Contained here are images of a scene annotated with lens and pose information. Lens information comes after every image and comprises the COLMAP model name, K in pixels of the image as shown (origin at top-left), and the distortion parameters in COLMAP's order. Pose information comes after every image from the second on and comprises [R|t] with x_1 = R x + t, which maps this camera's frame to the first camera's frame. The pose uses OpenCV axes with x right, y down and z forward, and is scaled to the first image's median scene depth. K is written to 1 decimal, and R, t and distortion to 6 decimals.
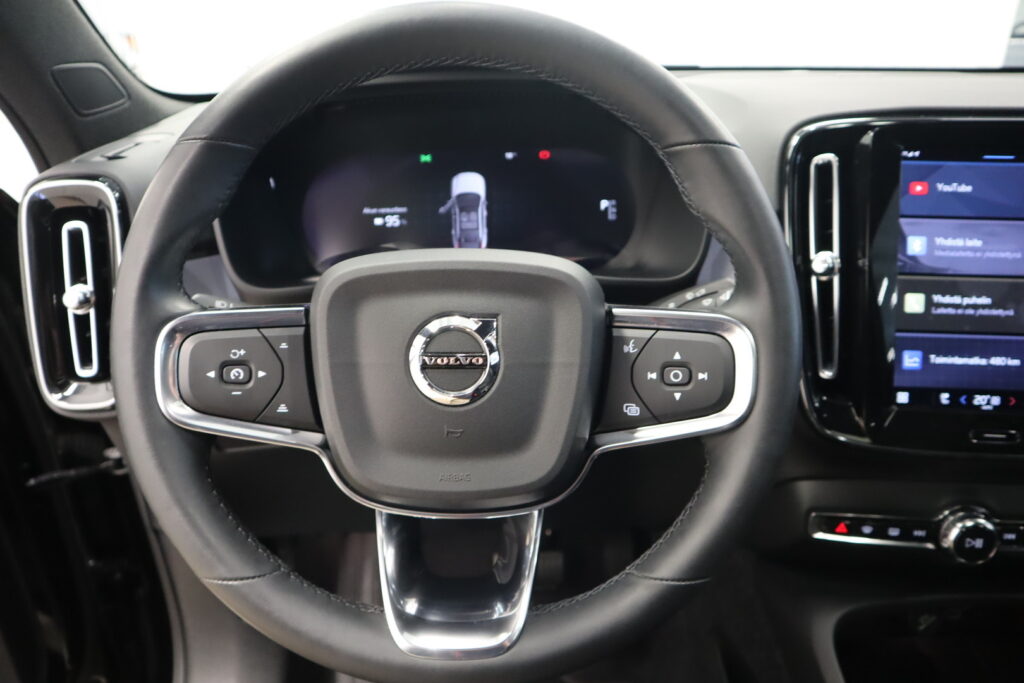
lens RADIAL K [[708.8, 0, 512.0], [0, 708.8, 341.5], [0, 0, 1]] dist [-0.128988, 0.083332]
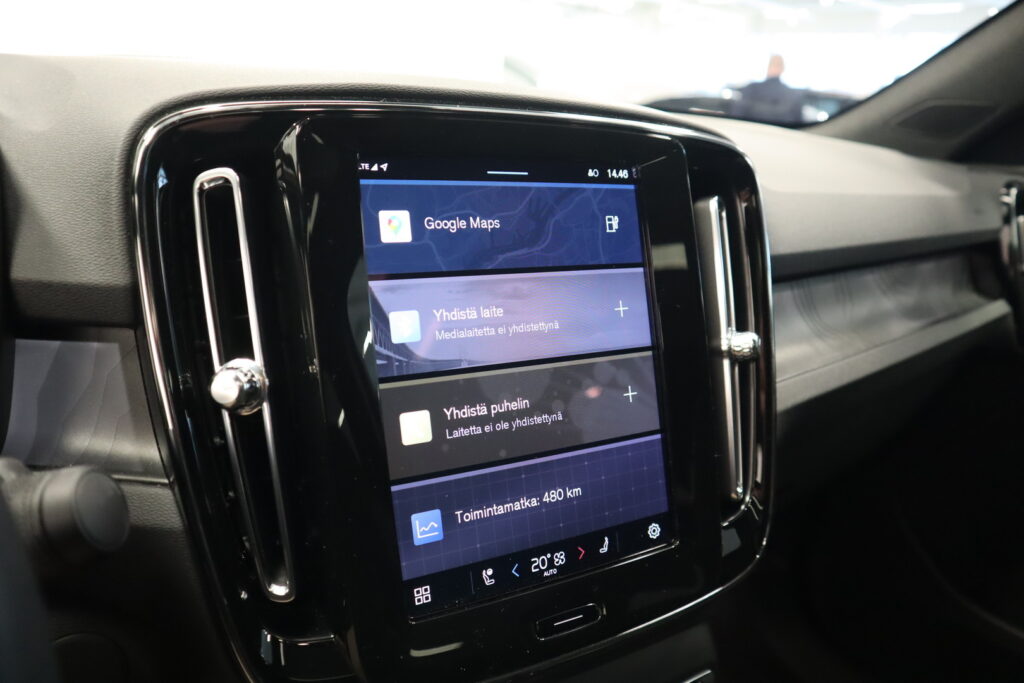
lens RADIAL K [[708.8, 0, 512.0], [0, 708.8, 341.5], [0, 0, 1]] dist [-0.128988, 0.083332]
pose [[0.811835, -0.107356, 0.573933, 0.329366], [0.148634, 0.988568, -0.025330, -0.100713], [-0.564652, 0.105870, 0.818510, 0.475221]]
